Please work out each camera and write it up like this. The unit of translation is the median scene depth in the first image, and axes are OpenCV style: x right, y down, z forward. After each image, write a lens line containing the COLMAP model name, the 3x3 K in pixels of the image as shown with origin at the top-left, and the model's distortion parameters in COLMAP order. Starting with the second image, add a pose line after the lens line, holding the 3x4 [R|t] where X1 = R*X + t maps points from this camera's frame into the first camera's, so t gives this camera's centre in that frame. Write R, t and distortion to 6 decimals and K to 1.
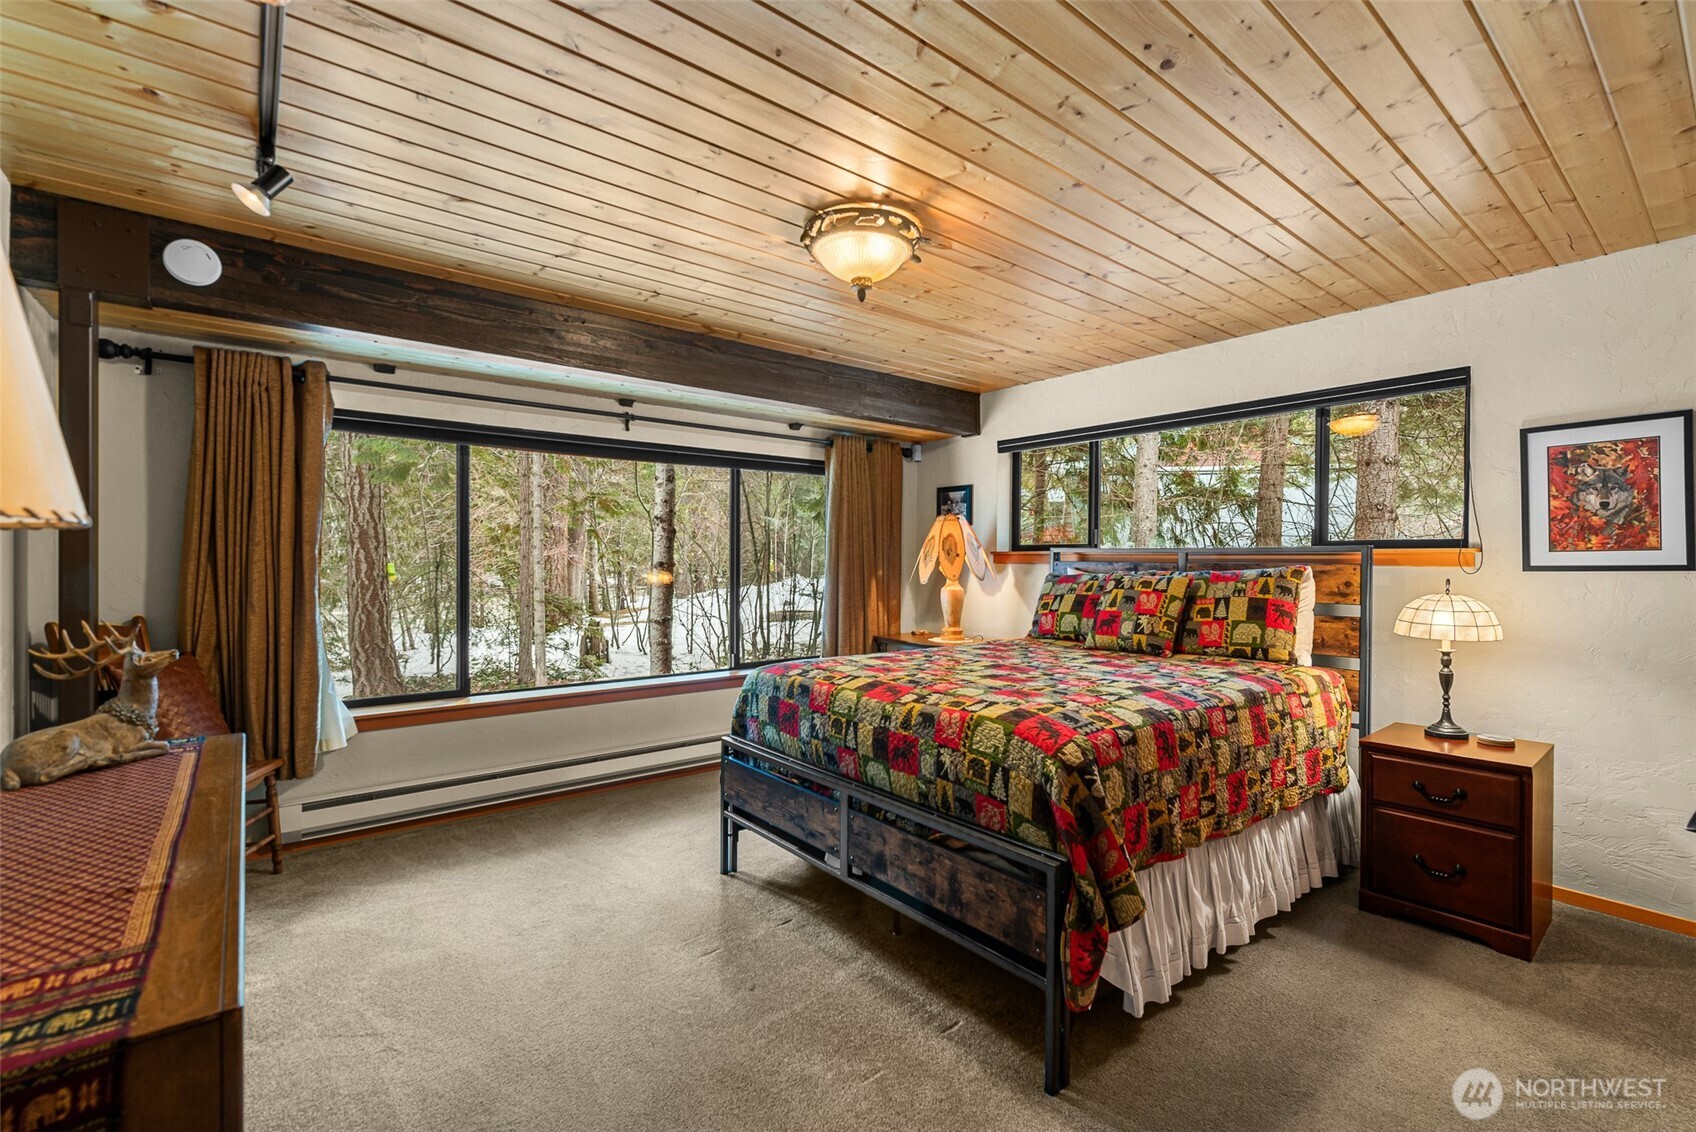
lens RADIAL K [[737.6, 0, 858.7], [0, 737.6, 568.5], [0, 0, 1]] dist [0.003073, -0.000261]
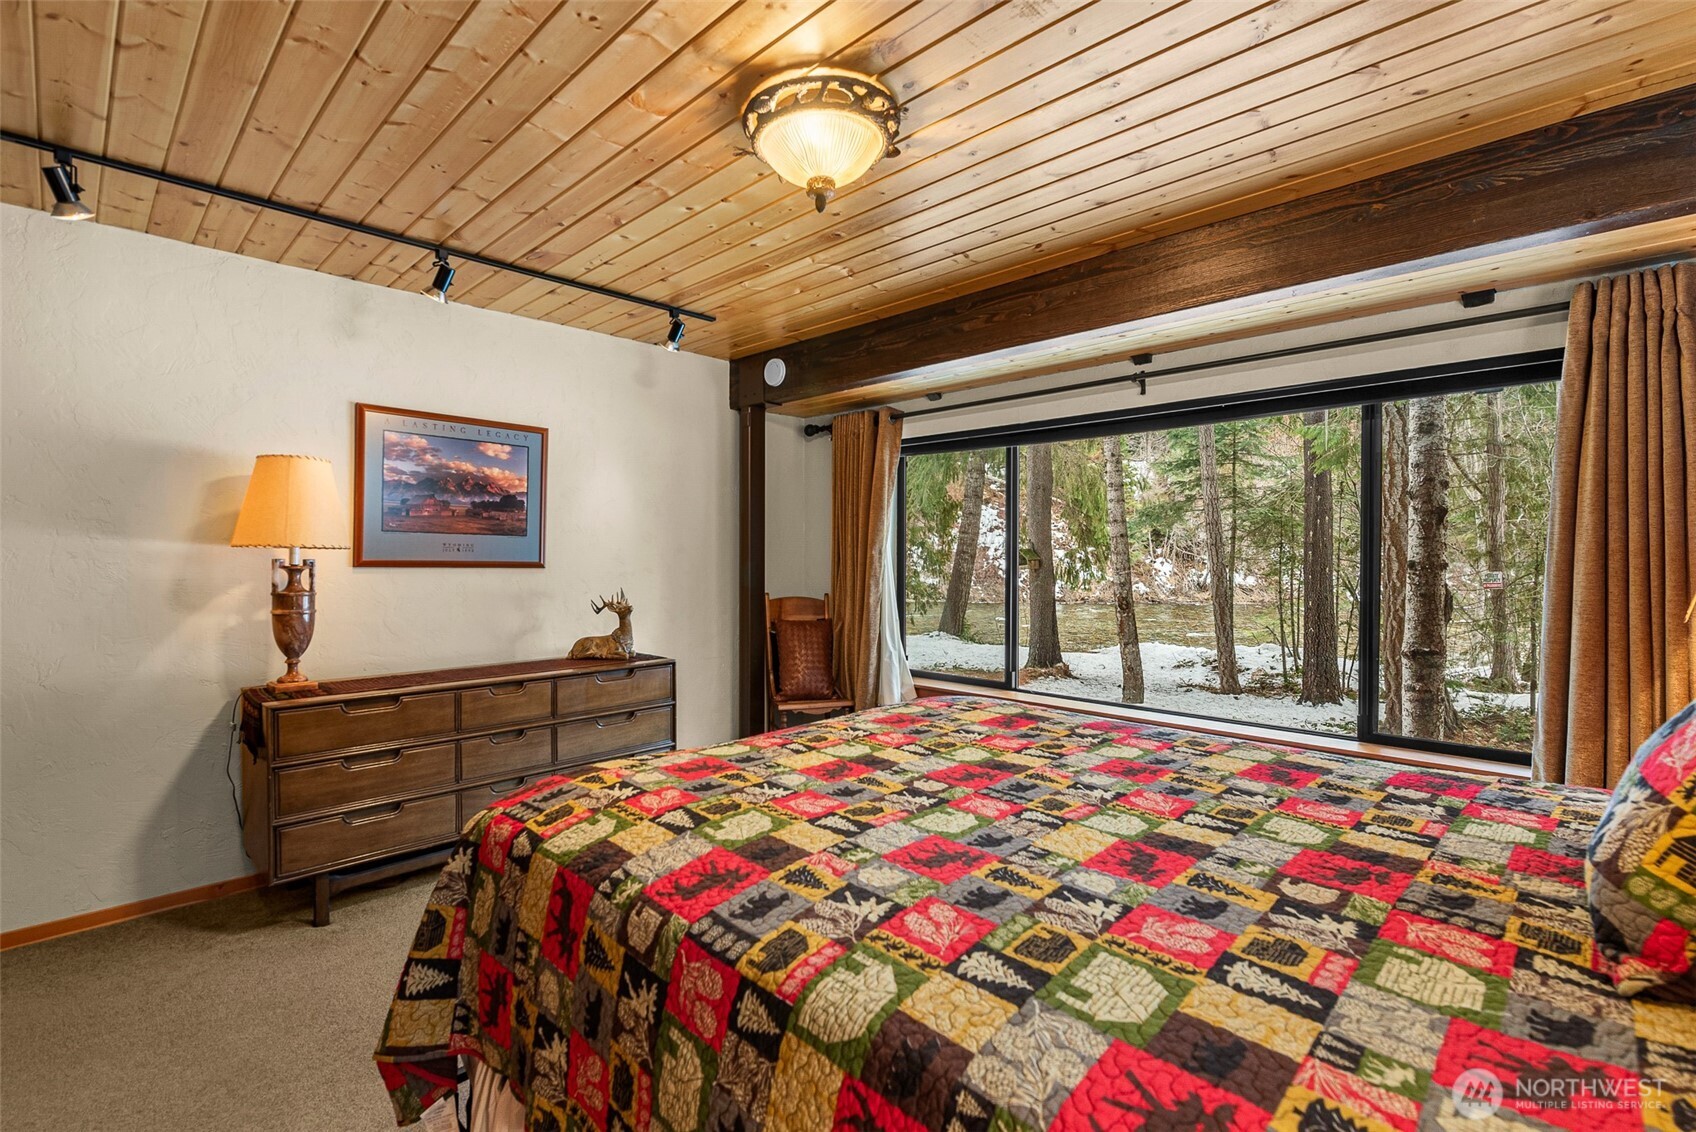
lens RADIAL K [[815.5, 0, 848.0], [0, 815.5, 566.0], [0, 0, 1]] dist [0.005790, 0.001242]
pose [[0.084564, 0.009160, -0.996376, 0.559653], [-0.012158, 0.999893, 0.008161, -0.006515], [0.996344, 0.011424, 0.084666, 0.645503]]
